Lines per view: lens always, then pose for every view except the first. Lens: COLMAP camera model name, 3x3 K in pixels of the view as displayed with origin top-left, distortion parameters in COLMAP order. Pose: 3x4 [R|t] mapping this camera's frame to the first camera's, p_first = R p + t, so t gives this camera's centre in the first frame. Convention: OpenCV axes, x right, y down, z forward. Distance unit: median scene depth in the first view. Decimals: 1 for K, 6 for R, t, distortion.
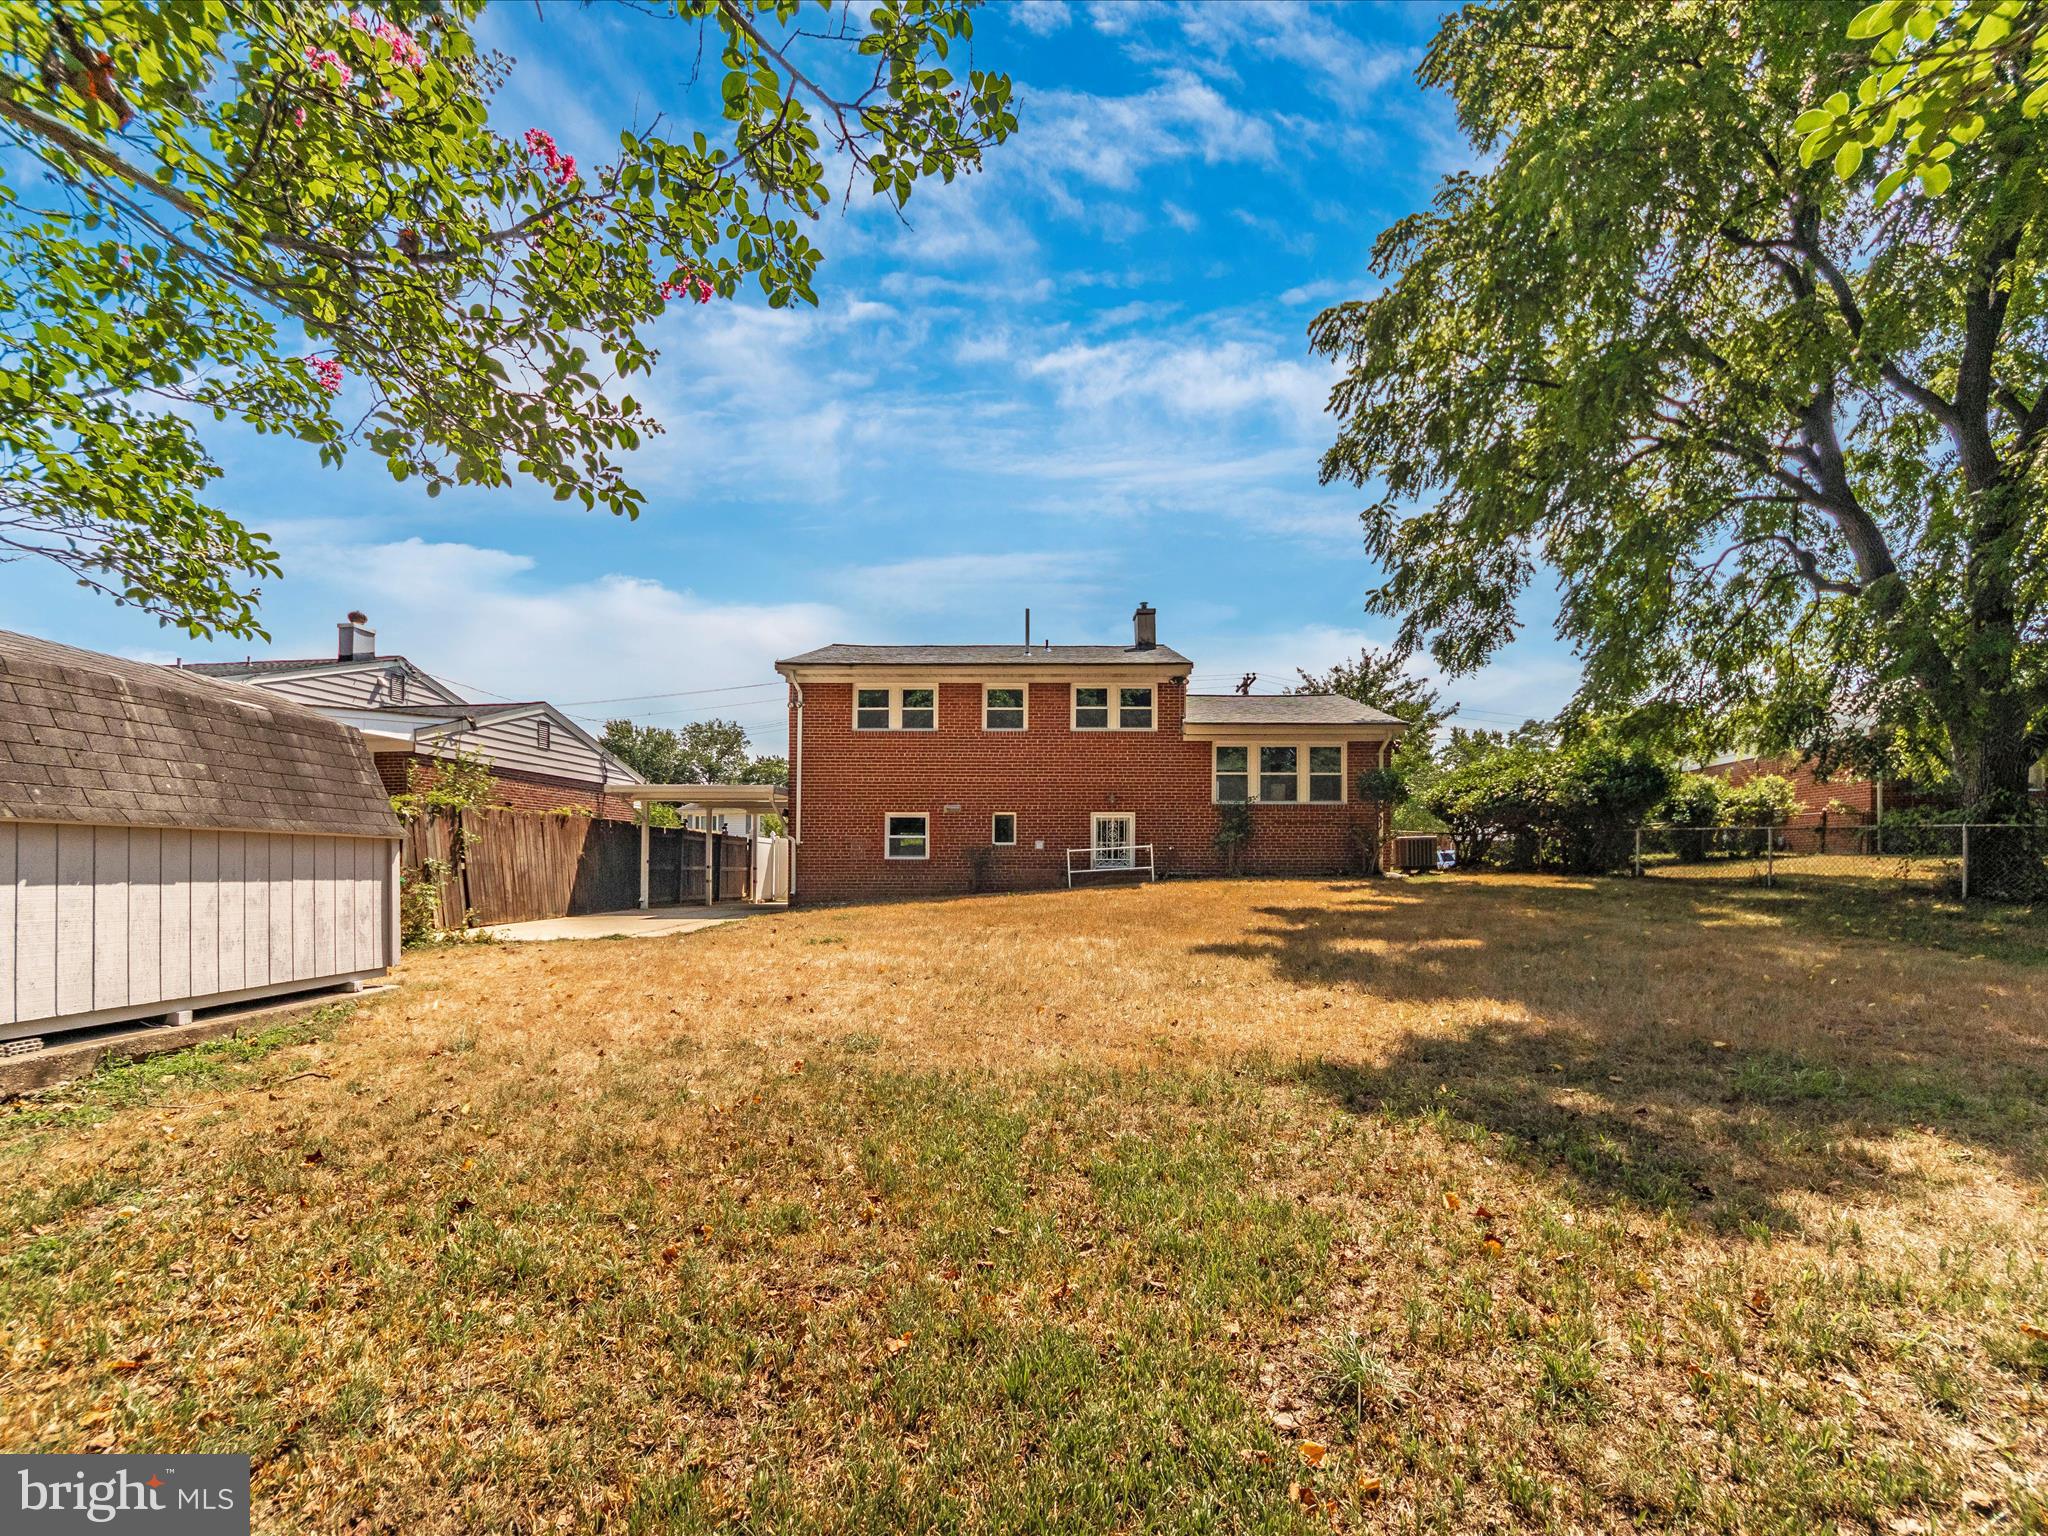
lens RADIAL K [[910.5, 0, 1038.2], [0, 910.5, 841.3], [0, 0, 1]] dist [0.003378, 0.000412]
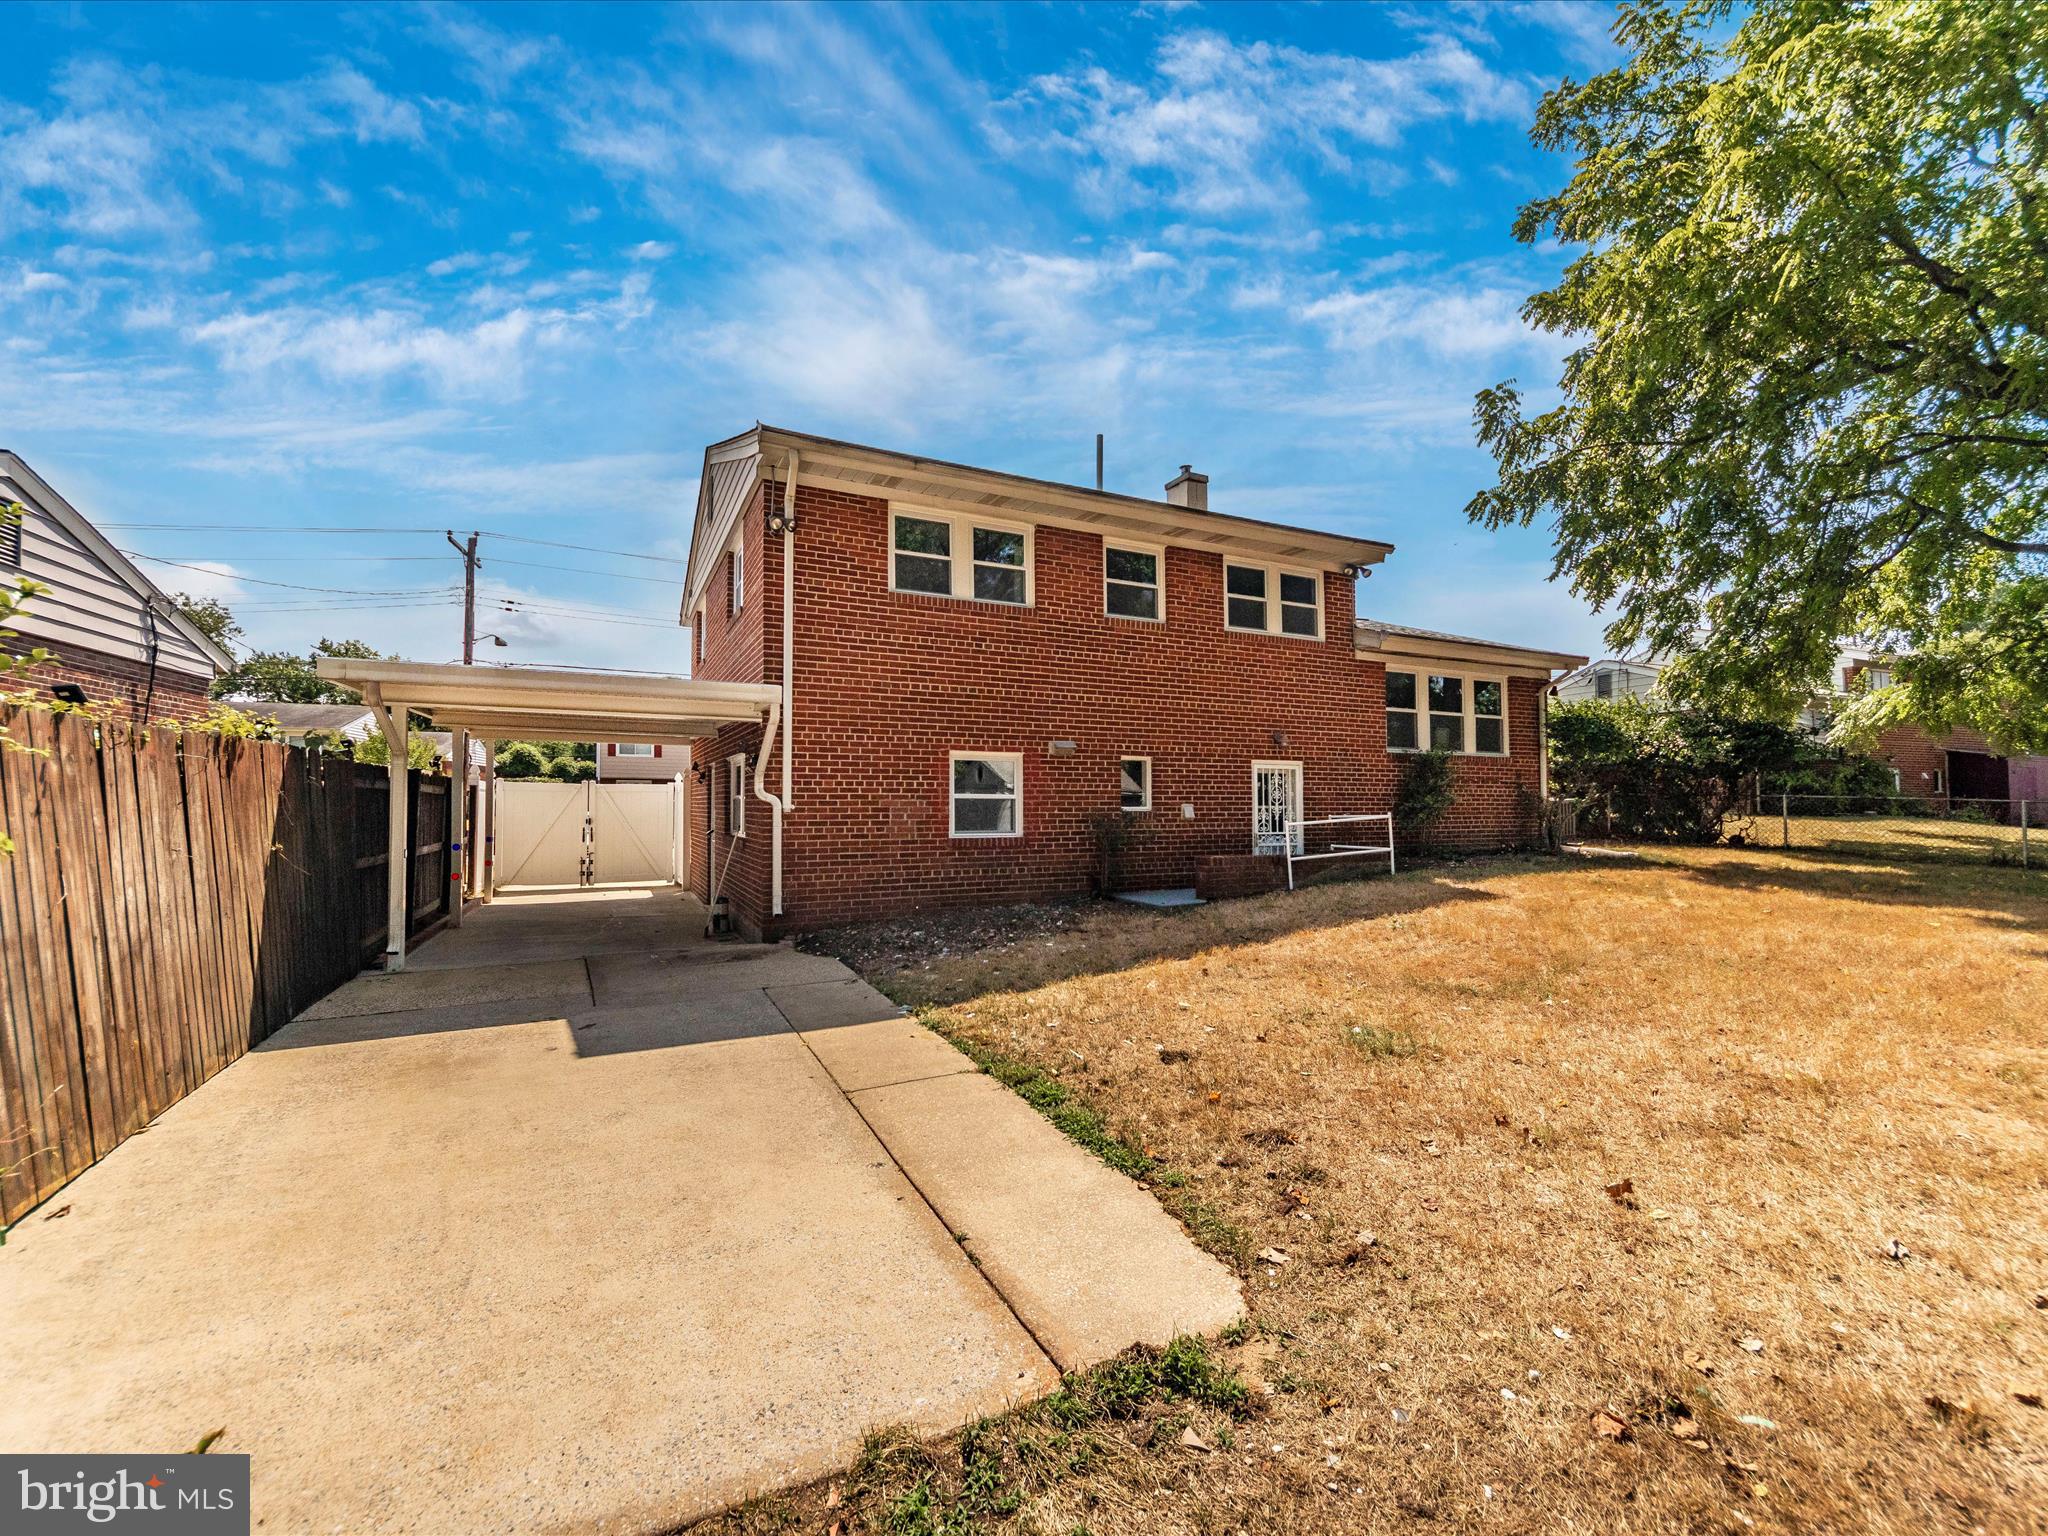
lens RADIAL K [[863.0, 0, 1020.6], [0, 863.0, 794.0], [0, 0, 1]] dist [0.000226, -0.002947]
pose [[0.892706, 0.005876, 0.450602, -0.359944], [-0.015175, 0.999740, 0.017028, -0.015634], [-0.450384, -0.022039, 0.892563, 0.526731]]
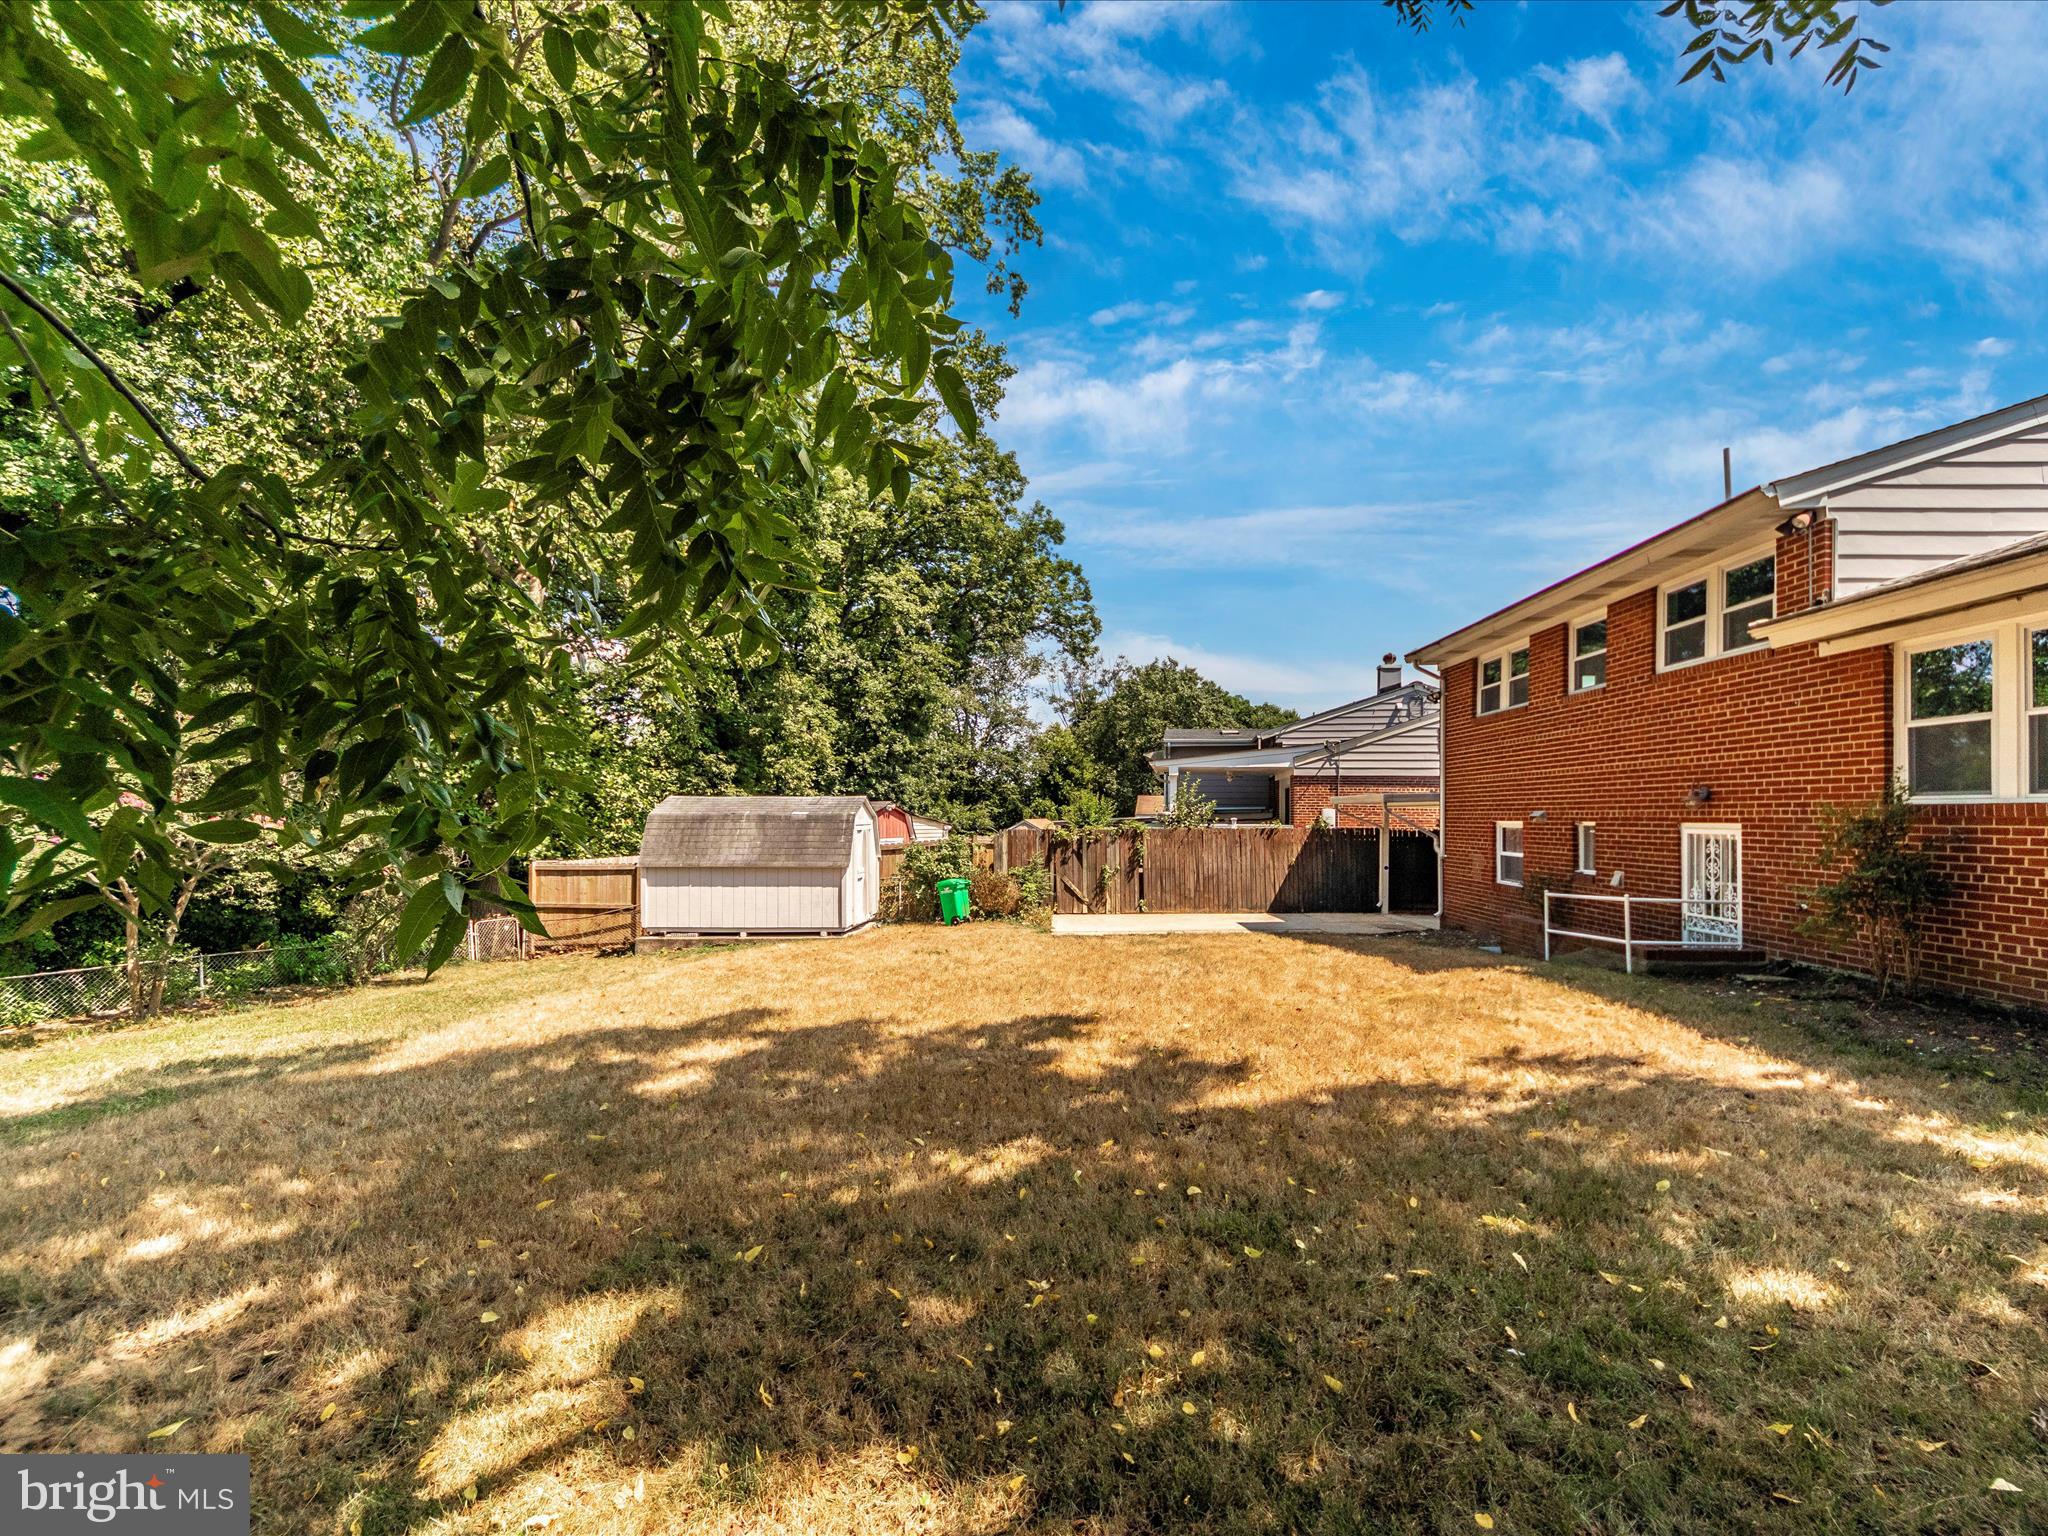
lens RADIAL K [[878.8, 0, 1057.6], [0, 878.8, 813.4], [0, 0, 1]] dist [-0.001568, -0.008921]
pose [[-0.004800, -0.004046, -0.999980, 0.566195], [0.027716, 0.999607, -0.004178, -0.045207], [0.999604, -0.027736, -0.004686, 0.640919]]
